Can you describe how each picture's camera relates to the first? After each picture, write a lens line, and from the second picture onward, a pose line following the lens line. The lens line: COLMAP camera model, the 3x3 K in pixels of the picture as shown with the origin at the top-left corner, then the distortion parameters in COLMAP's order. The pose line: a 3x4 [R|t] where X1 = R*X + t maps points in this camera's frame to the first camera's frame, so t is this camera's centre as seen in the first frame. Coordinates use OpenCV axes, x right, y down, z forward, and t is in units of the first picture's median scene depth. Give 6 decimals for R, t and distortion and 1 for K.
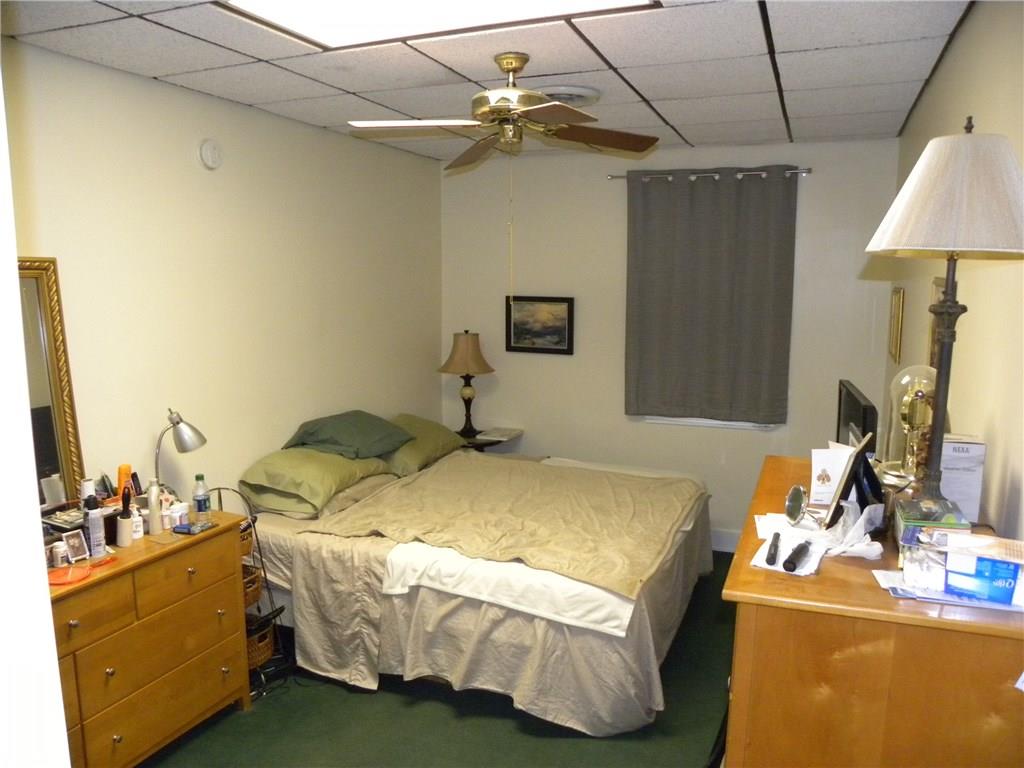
lens RADIAL K [[778.0, 0, 509.0], [0, 778.0, 386.3], [0, 0, 1]] dist [-0.149926, 0.082089]
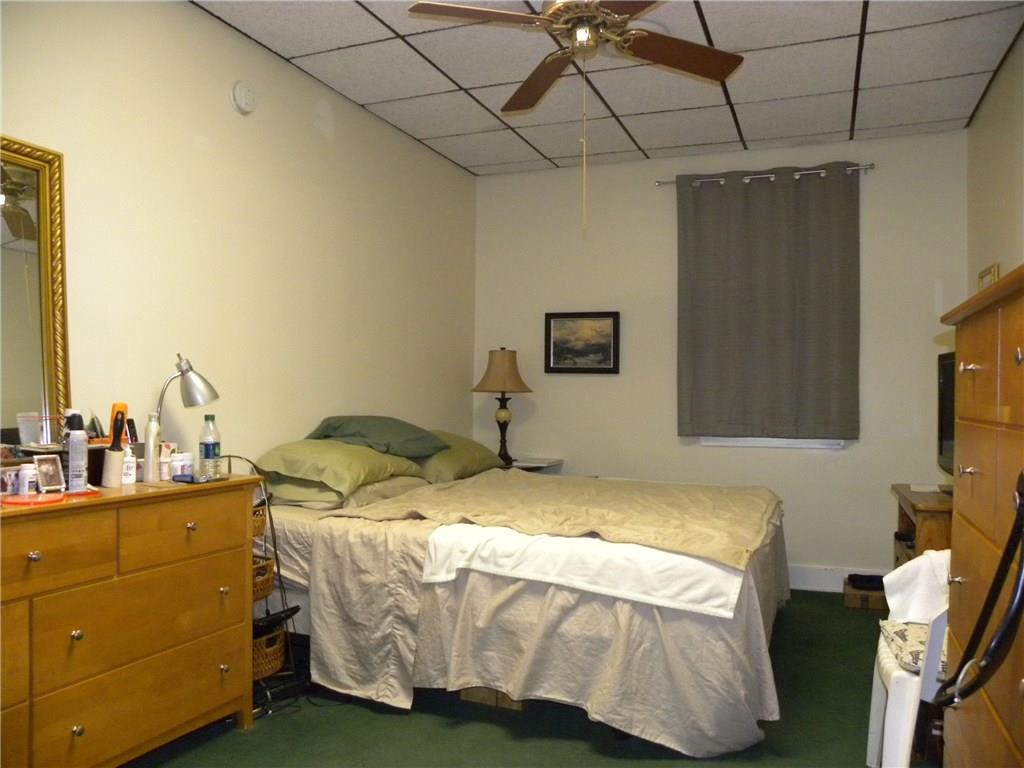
lens RADIAL K [[778.0, 0, 513.9], [0, 778.0, 382.3], [0, 0, 1]] dist [-0.149926, 0.082089]
pose [[0.999958, 0.009149, -0.000770, -0.068900], [-0.009161, 0.988655, -0.149926, 0.181299], [-0.000610, 0.149926, 0.988697, 0.158778]]
